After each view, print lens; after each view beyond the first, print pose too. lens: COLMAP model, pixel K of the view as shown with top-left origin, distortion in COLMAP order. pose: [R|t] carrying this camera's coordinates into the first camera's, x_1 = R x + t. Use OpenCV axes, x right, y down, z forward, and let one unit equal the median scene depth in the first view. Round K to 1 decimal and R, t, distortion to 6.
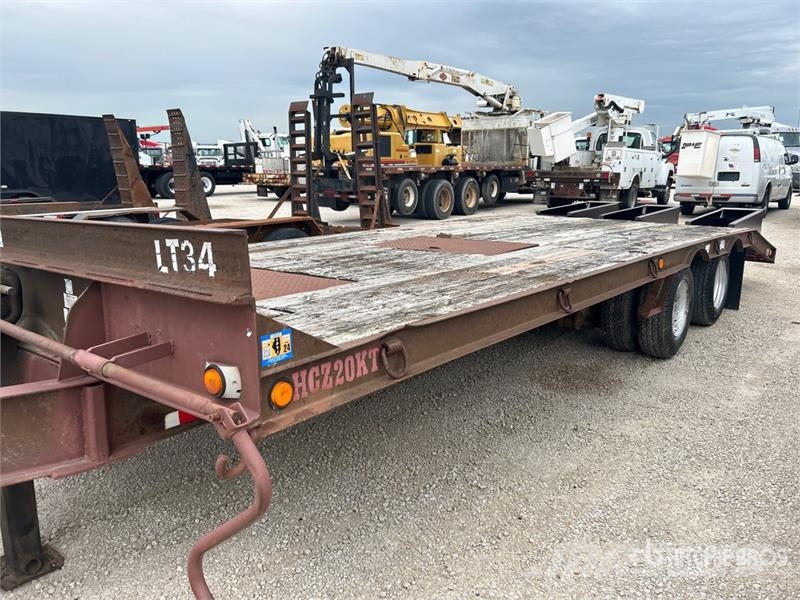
lens RADIAL K [[609.1, 0, 401.0], [0, 609.1, 294.8], [0, 0, 1]] dist [0.038784, -0.044046]
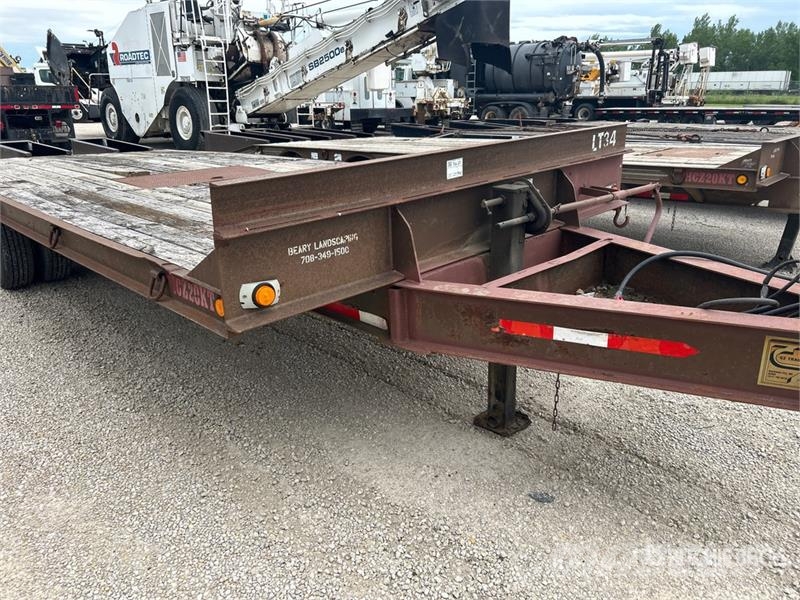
lens RADIAL K [[601.8, 0, 403.5], [0, 601.8, 298.6], [0, 0, 1]] dist [0.047771, -0.047477]
pose [[0.106827, -0.318786, 0.941788, -0.300681], [0.214888, 0.932224, 0.291174, -0.036140], [-0.970779, 0.171273, 0.168090, 0.162790]]
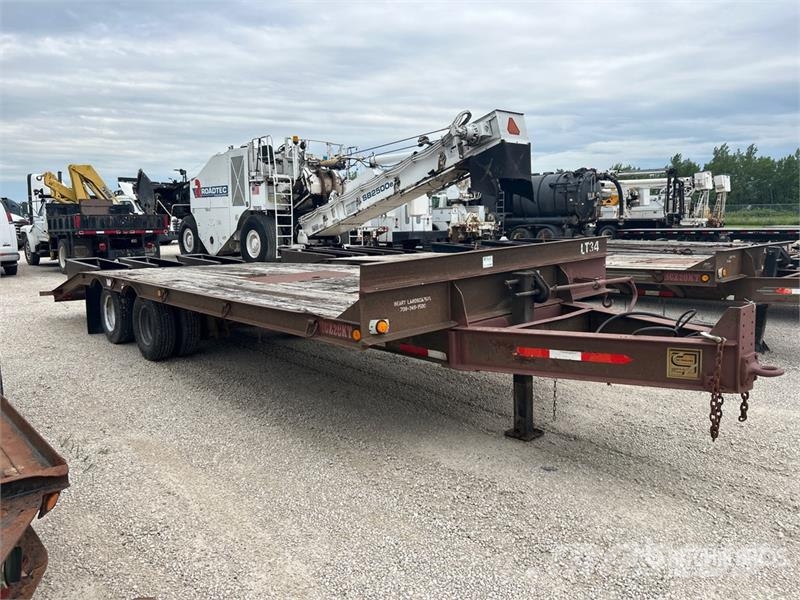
lens RADIAL K [[597.8, 0, 400.0], [0, 597.8, 300.0], [0, 0, 1]] dist [0.097814, -0.138938]
pose [[0.166022, -0.133661, 0.977022, -0.415426], [0.220940, 0.970626, 0.095242, -0.035854], [-0.961053, 0.200050, 0.190676, 0.160737]]
